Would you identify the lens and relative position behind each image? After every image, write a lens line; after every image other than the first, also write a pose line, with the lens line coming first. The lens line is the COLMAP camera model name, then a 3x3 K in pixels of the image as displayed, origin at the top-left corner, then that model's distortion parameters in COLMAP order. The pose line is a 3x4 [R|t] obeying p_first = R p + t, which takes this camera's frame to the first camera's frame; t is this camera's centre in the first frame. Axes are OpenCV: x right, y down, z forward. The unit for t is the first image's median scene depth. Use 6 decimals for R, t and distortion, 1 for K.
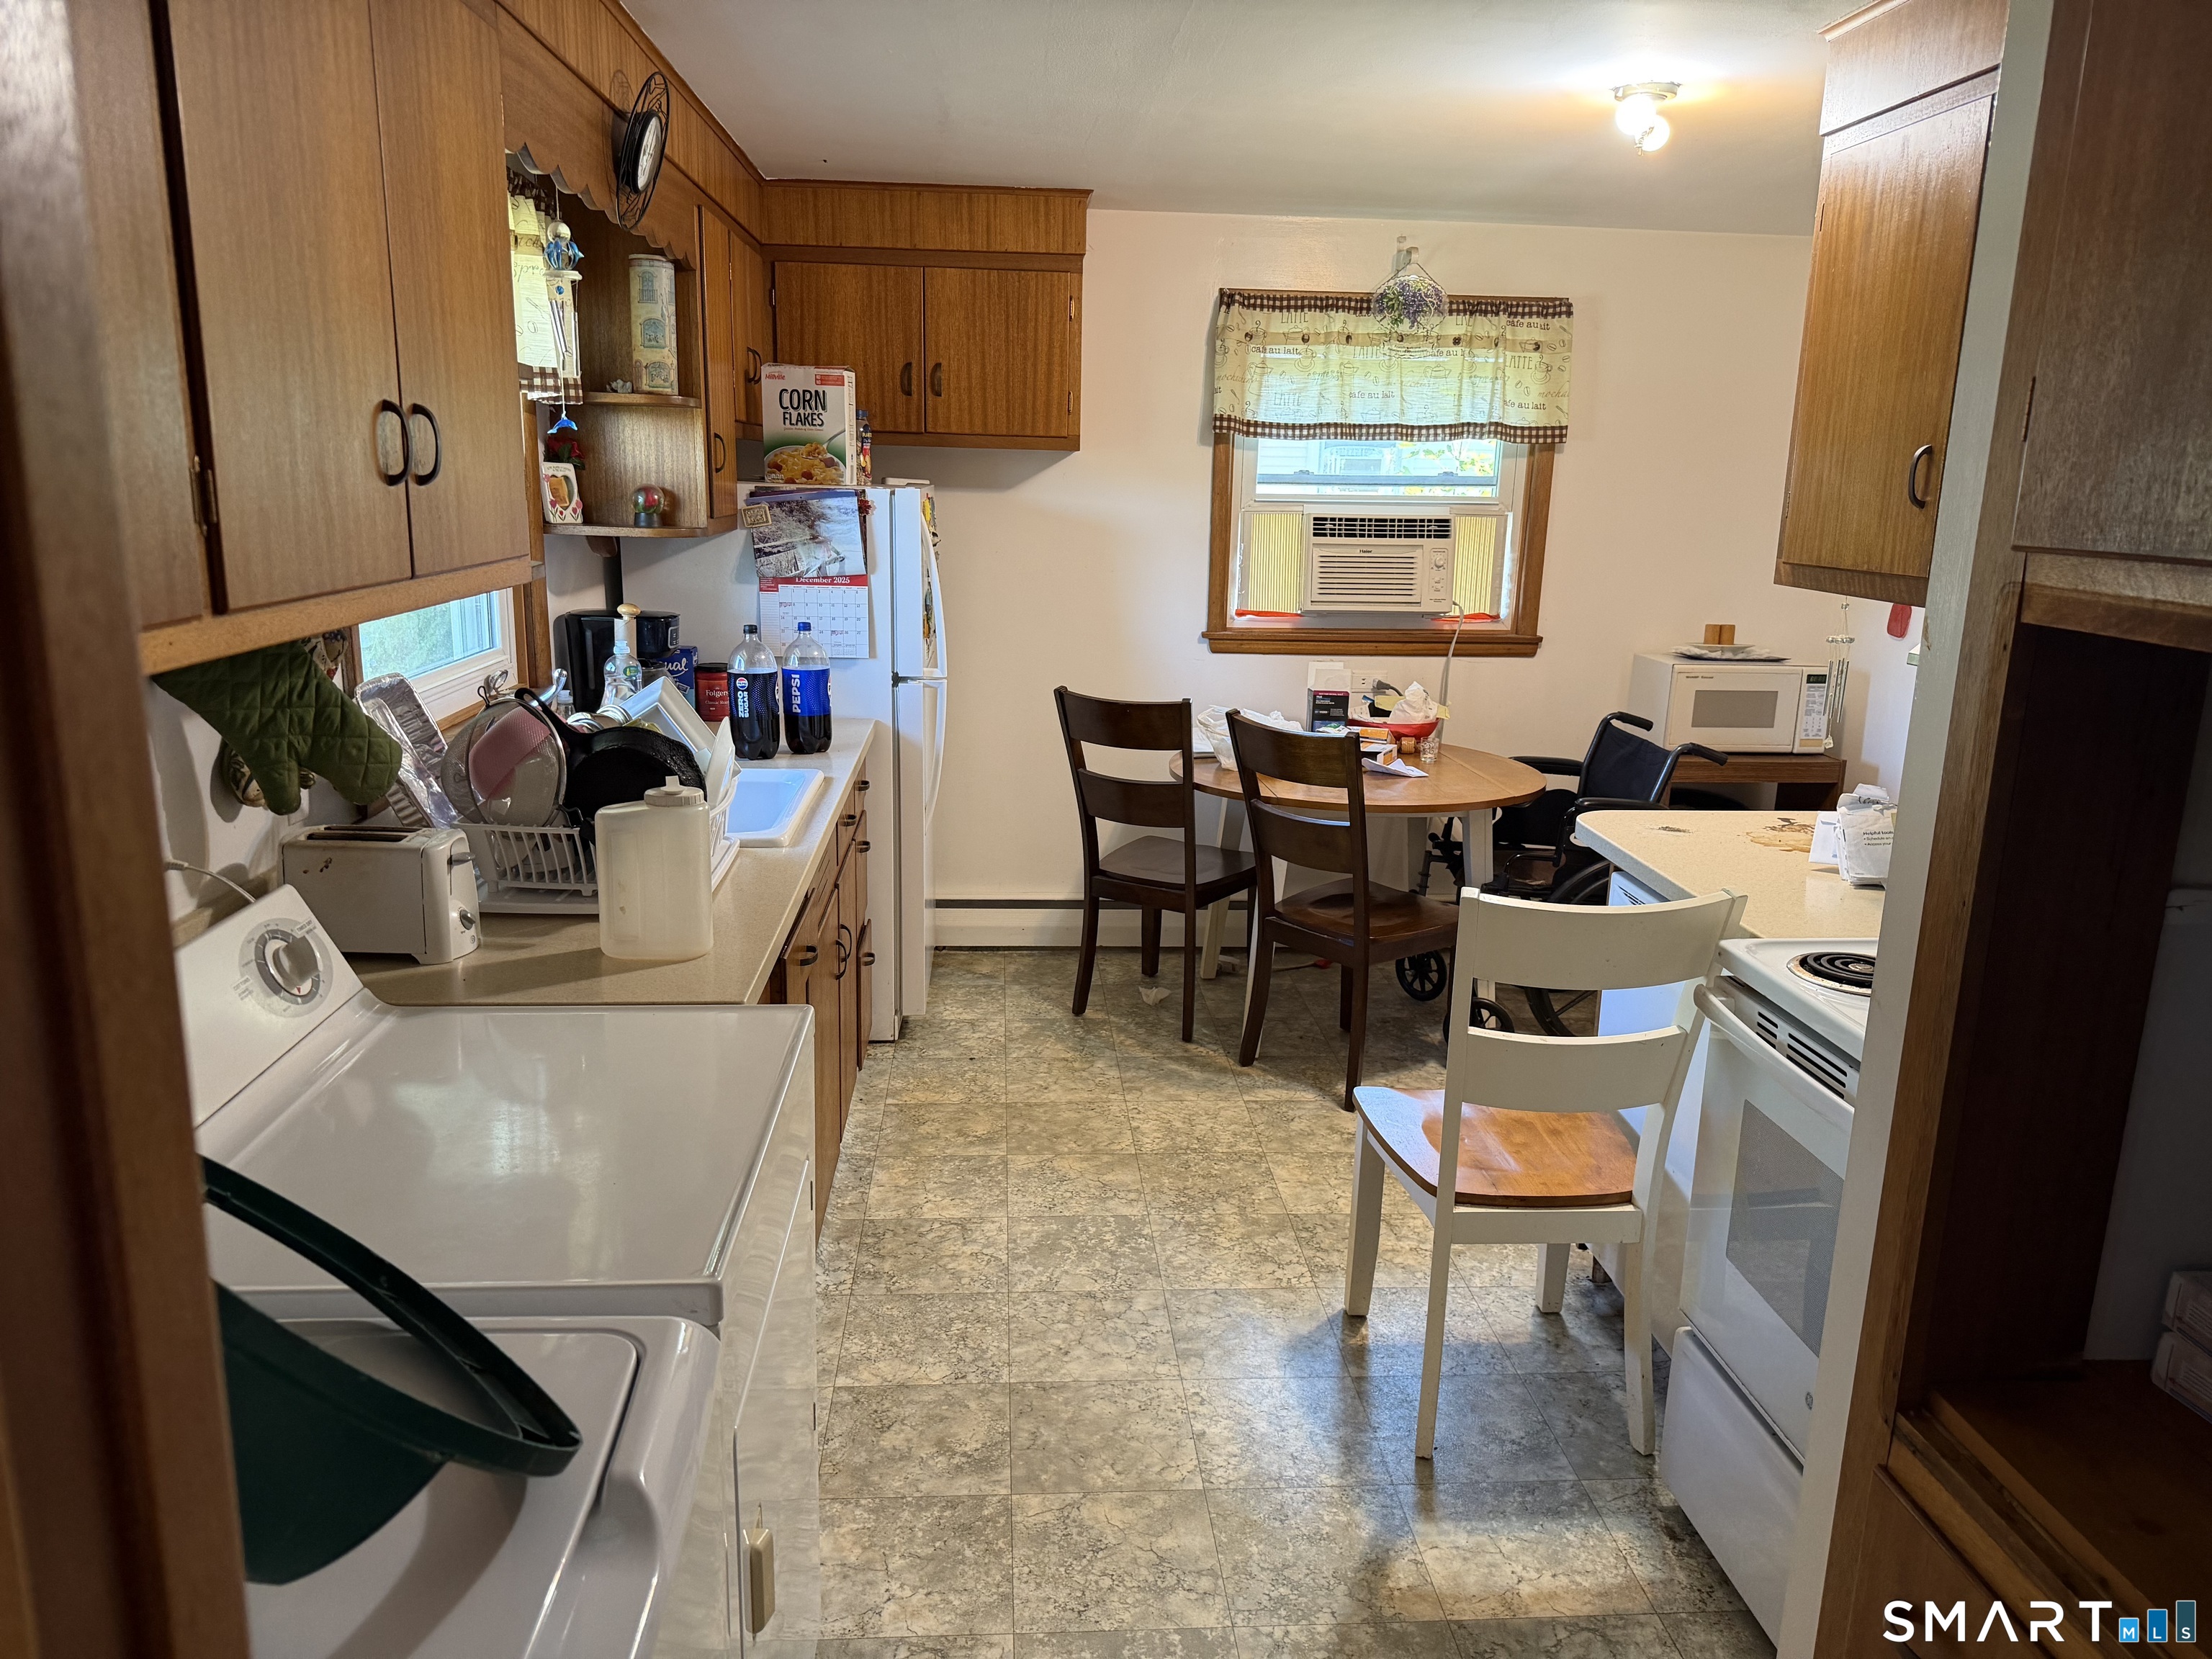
lens RADIAL K [[1546.2, 0, 1102.3], [0, 1546.2, 834.7], [0, 0, 1]] dist [0.064003, -0.115786]
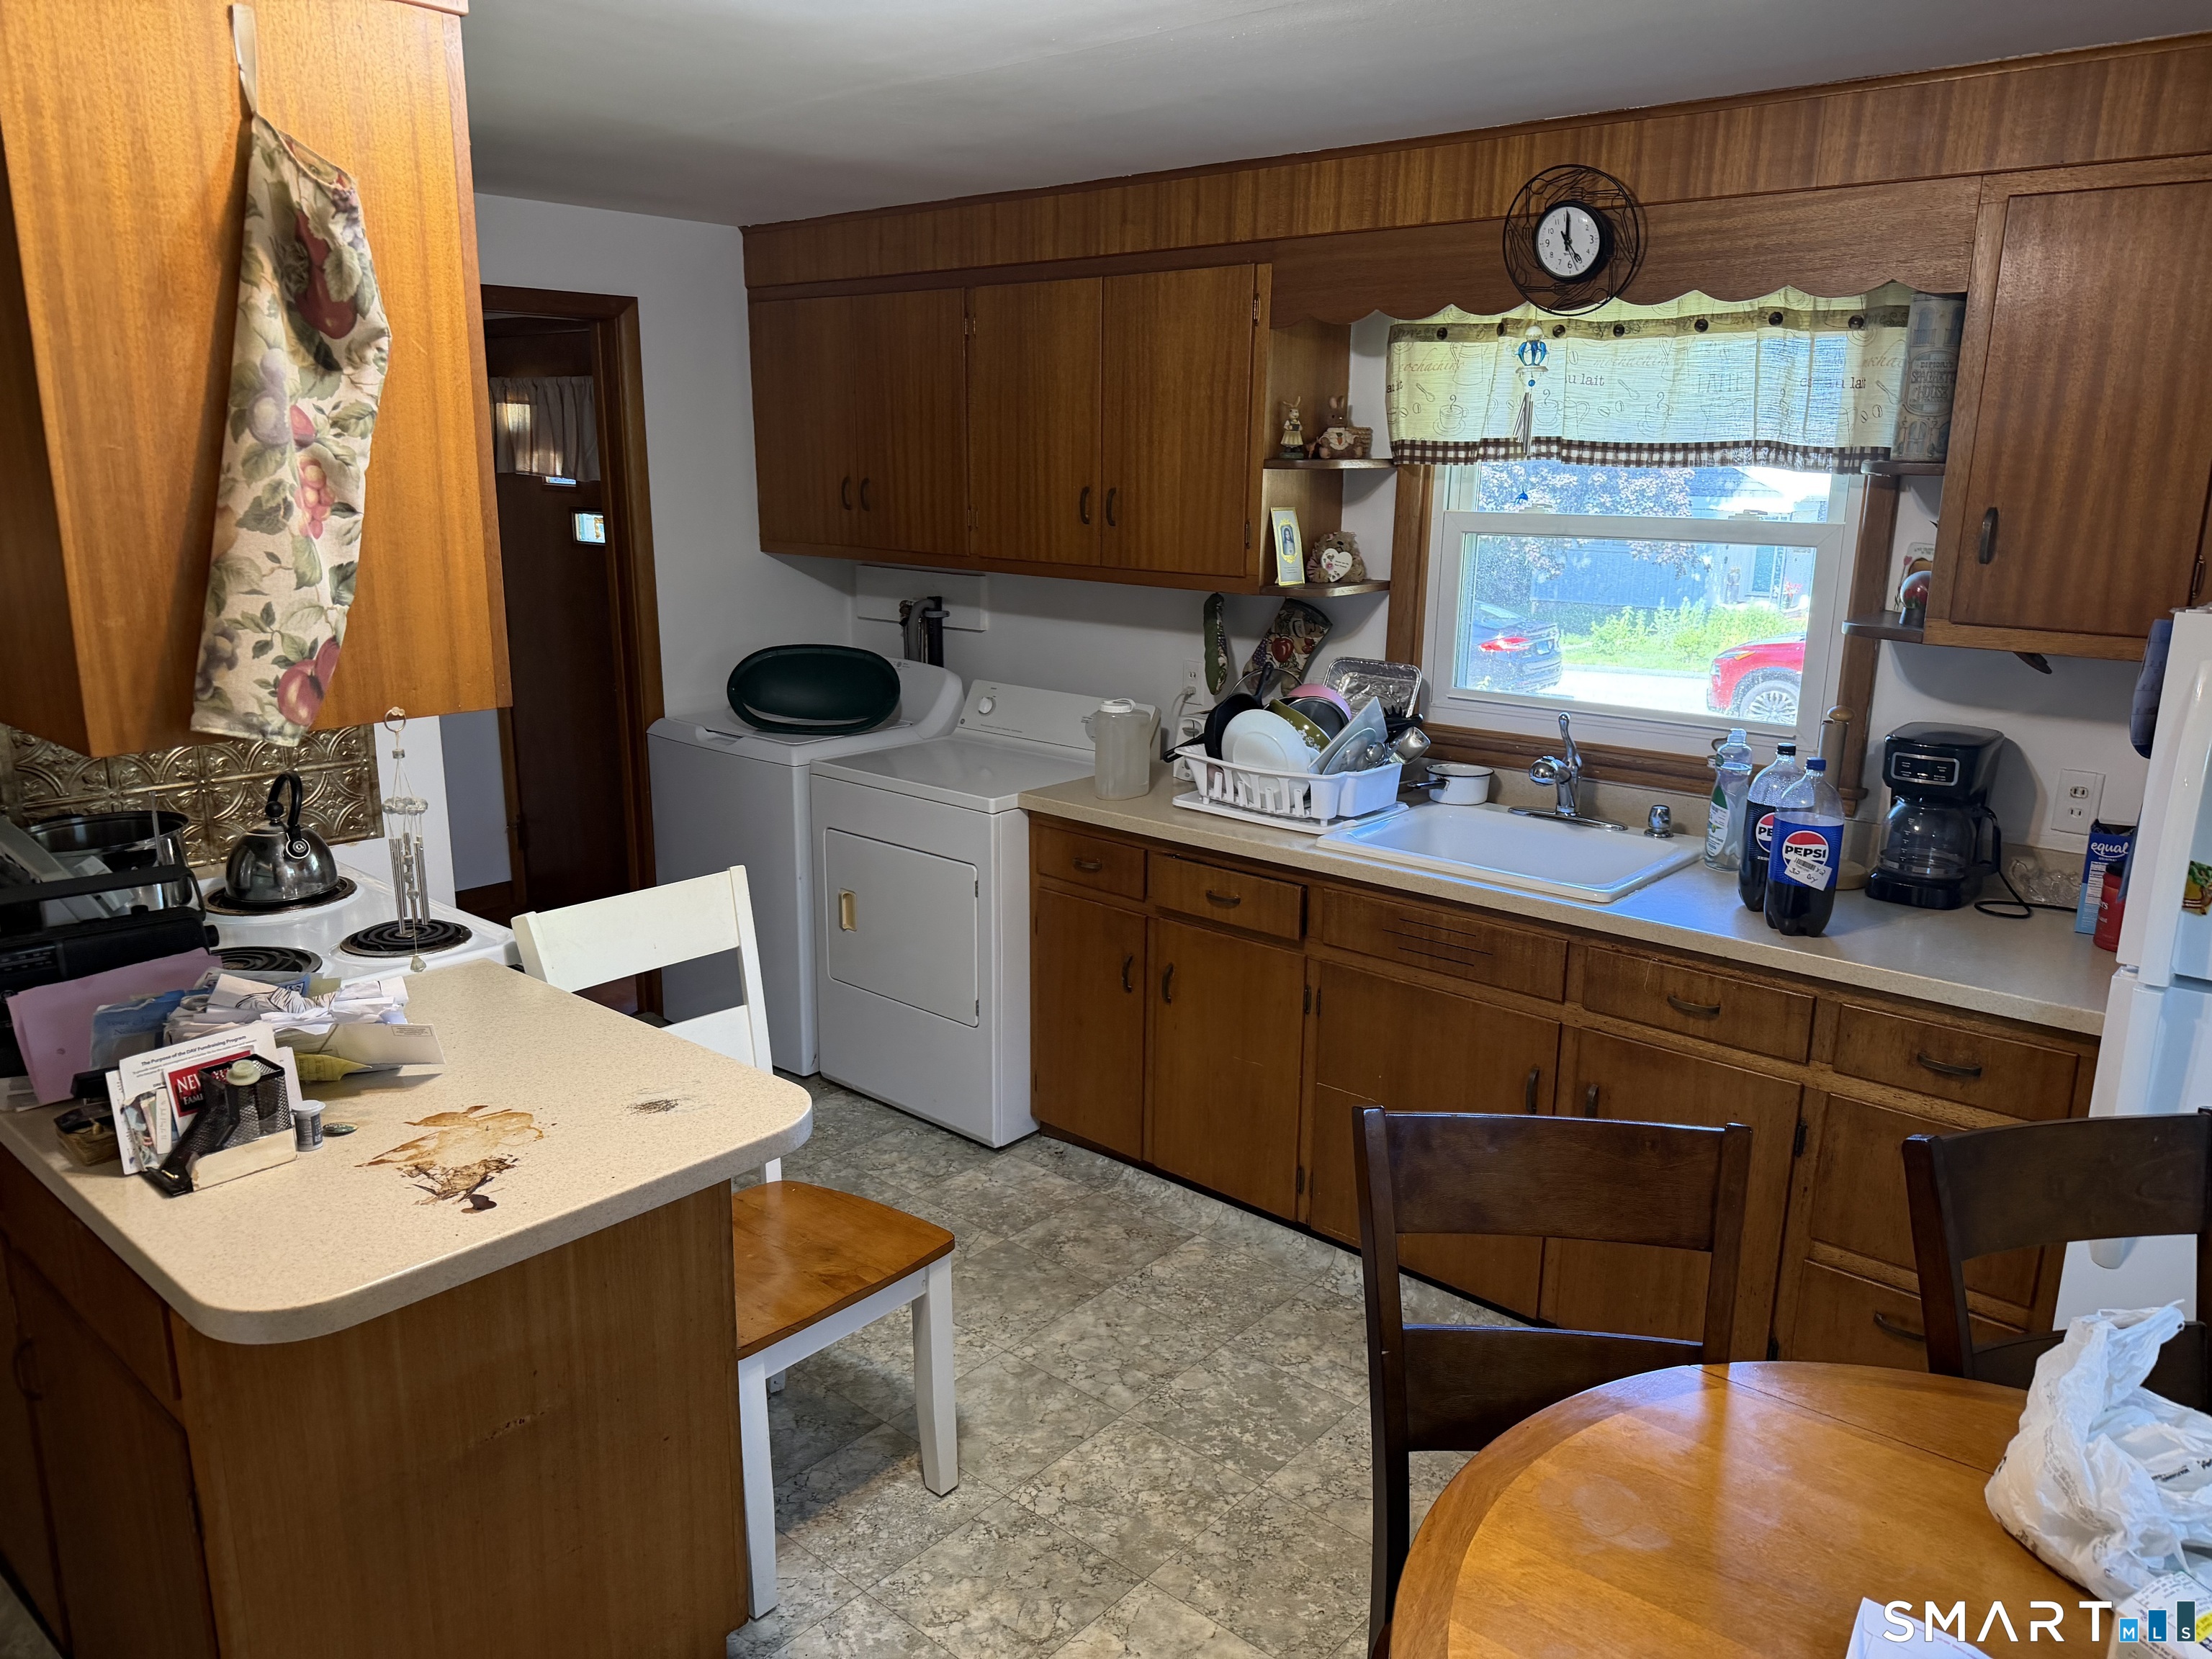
lens RADIAL K [[1546.2, 0, 1102.3], [0, 1546.2, 834.7], [0, 0, 1]] dist [0.064003, -0.115786]
pose [[-0.715770, 0.134381, -0.685285, 0.527656], [-0.185790, 0.909300, 0.372365, -0.300778], [0.673169, 0.393846, -0.625883, 1.187964]]
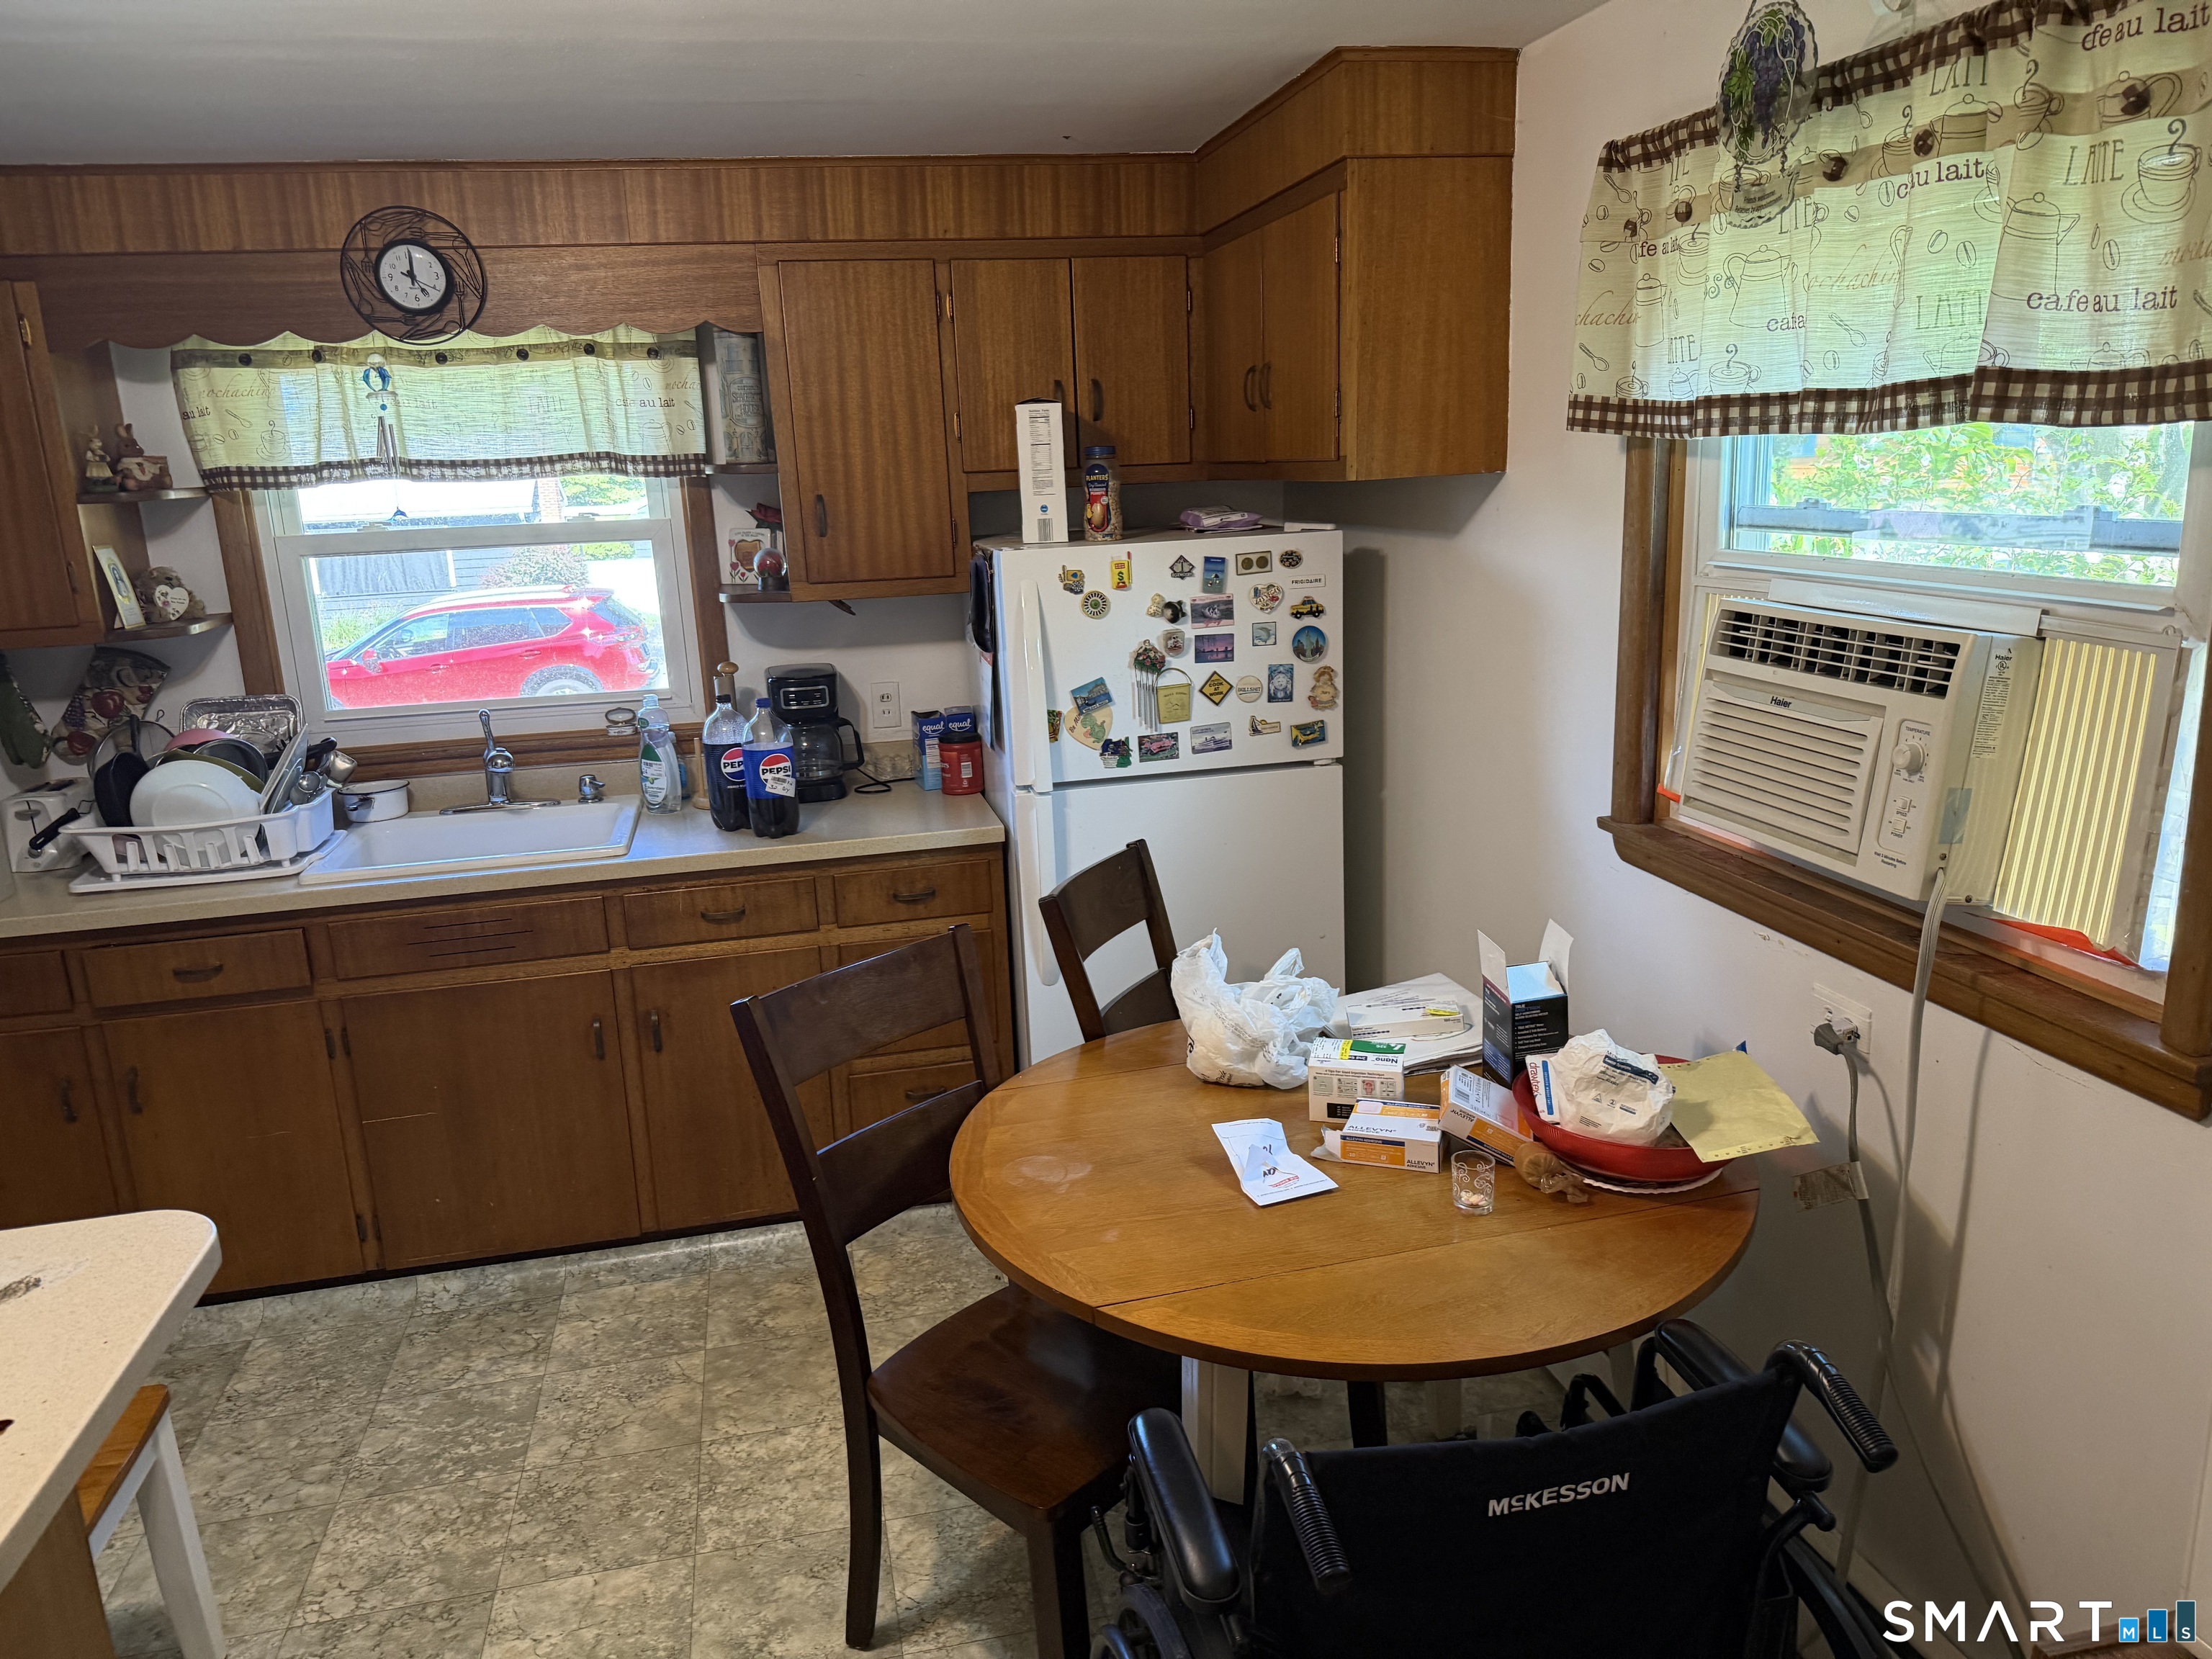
lens RADIAL K [[1546.2, 0, 1102.3], [0, 1546.2, 834.7], [0, 0, 1]] dist [0.064003, -0.115786]
pose [[0.140438, 0.209961, -0.967571, 0.716872], [-0.181770, 0.966113, 0.183262, -0.253999], [0.973261, 0.150138, 0.173844, 1.000648]]
